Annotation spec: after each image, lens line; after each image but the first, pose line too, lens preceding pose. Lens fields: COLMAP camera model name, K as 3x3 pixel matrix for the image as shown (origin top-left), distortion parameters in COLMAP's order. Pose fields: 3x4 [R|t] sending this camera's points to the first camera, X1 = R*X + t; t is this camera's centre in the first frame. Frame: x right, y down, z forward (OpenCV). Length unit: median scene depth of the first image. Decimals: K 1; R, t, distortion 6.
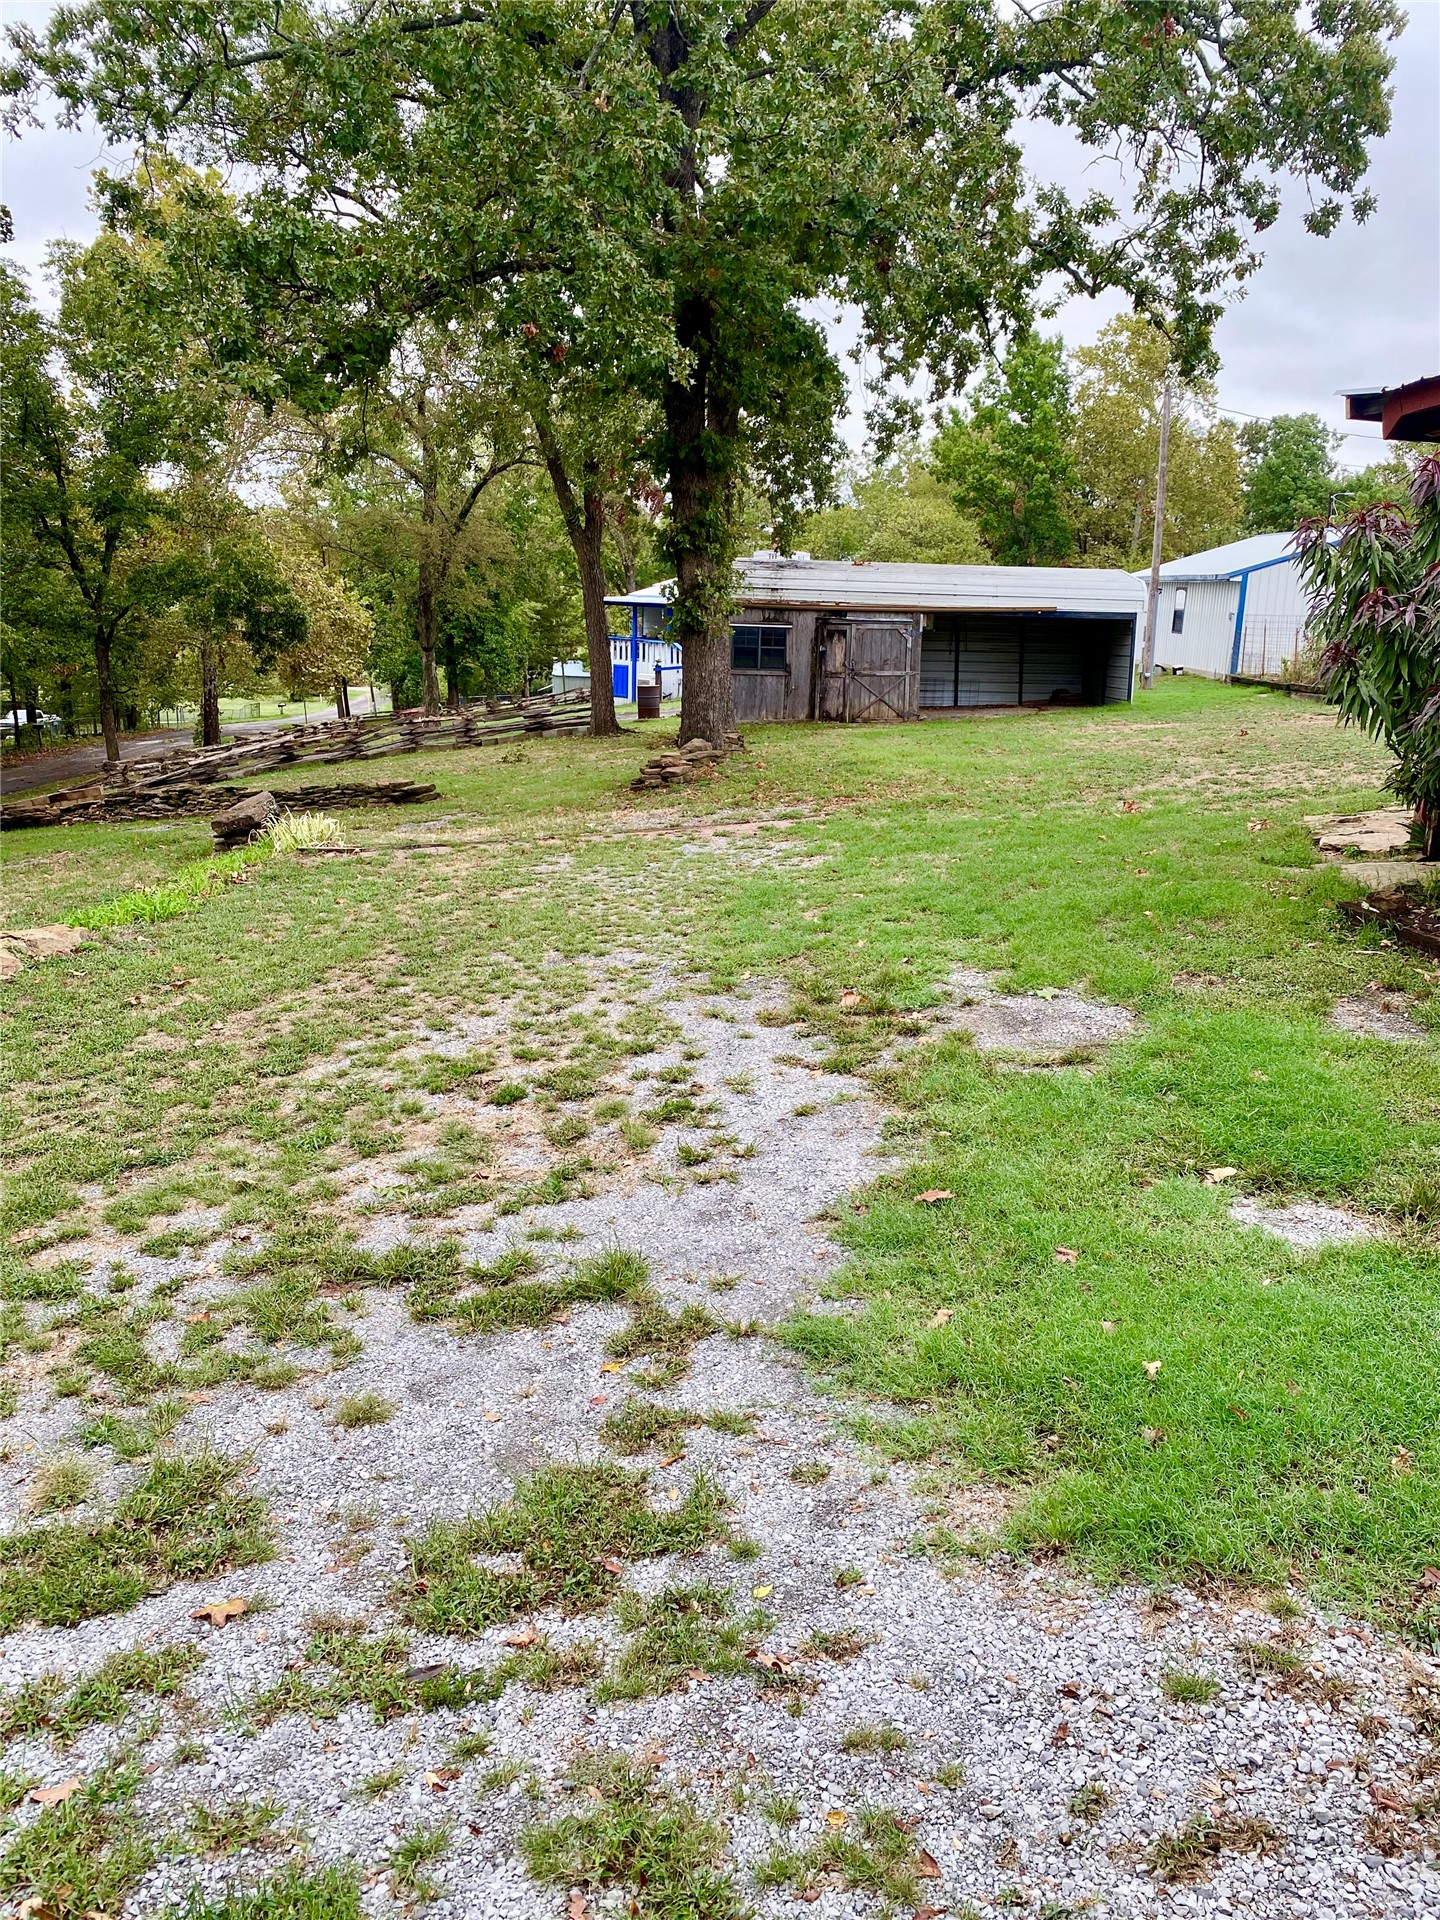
lens RADIAL K [[1449.8, 0, 720.0], [0, 1449.8, 960.0], [0, 0, 1]] dist [0.067113, -0.001533]
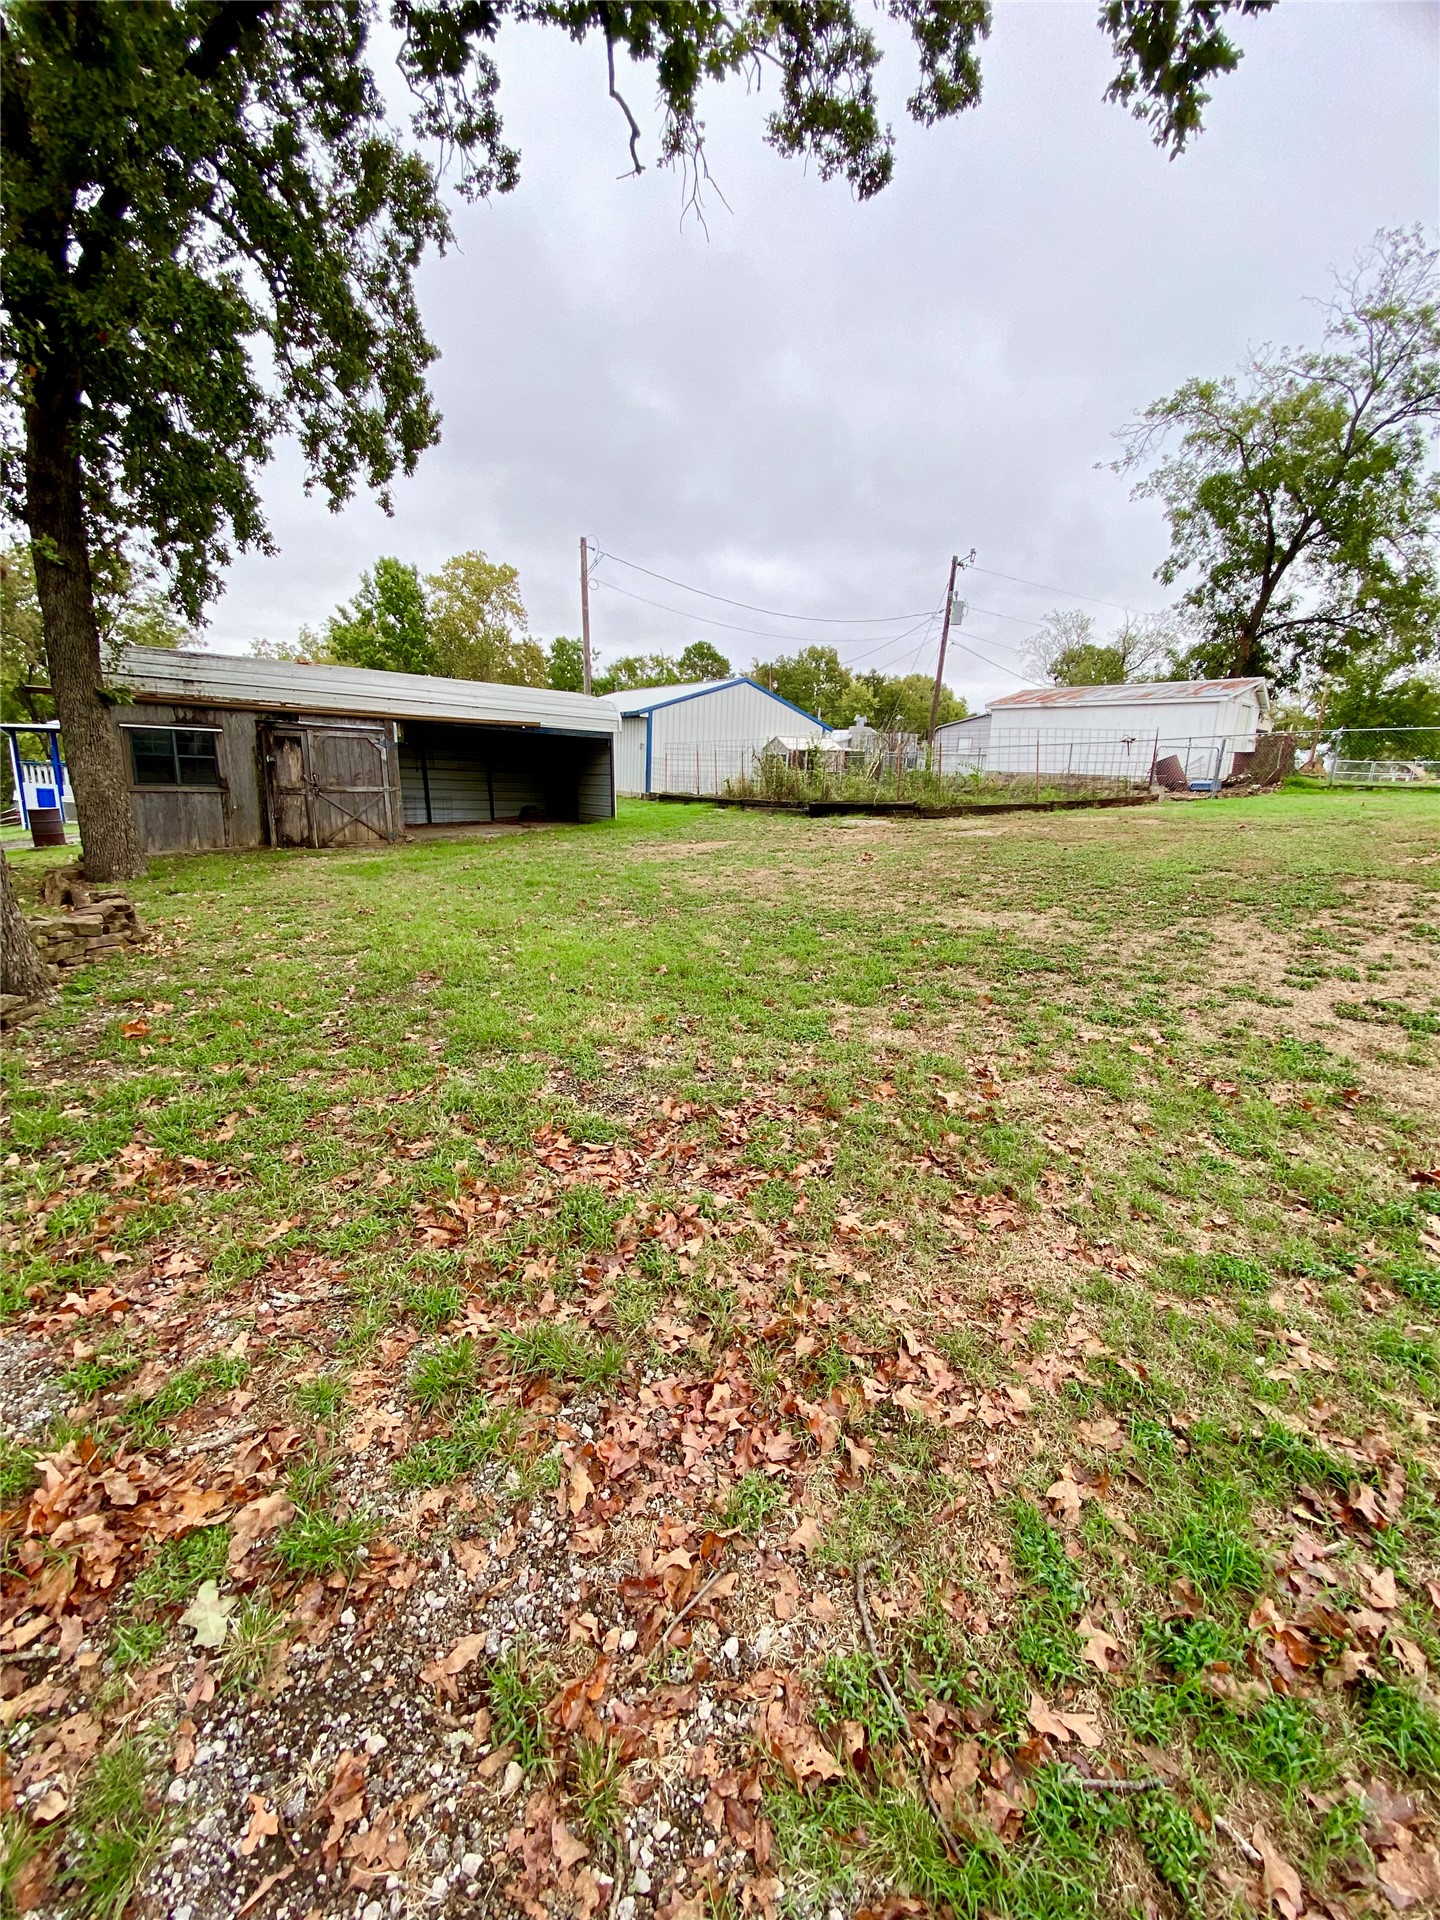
lens RADIAL K [[776.5, 0, 720.0], [0, 776.5, 960.0], [0, 0, 1]] dist [0.029122, -0.025794]
pose [[0.829422, -0.124640, 0.544540, 0.026672], [0.117514, 0.991908, 0.048046, -0.093403], [-0.546122, 0.024141, 0.837358, 0.495070]]
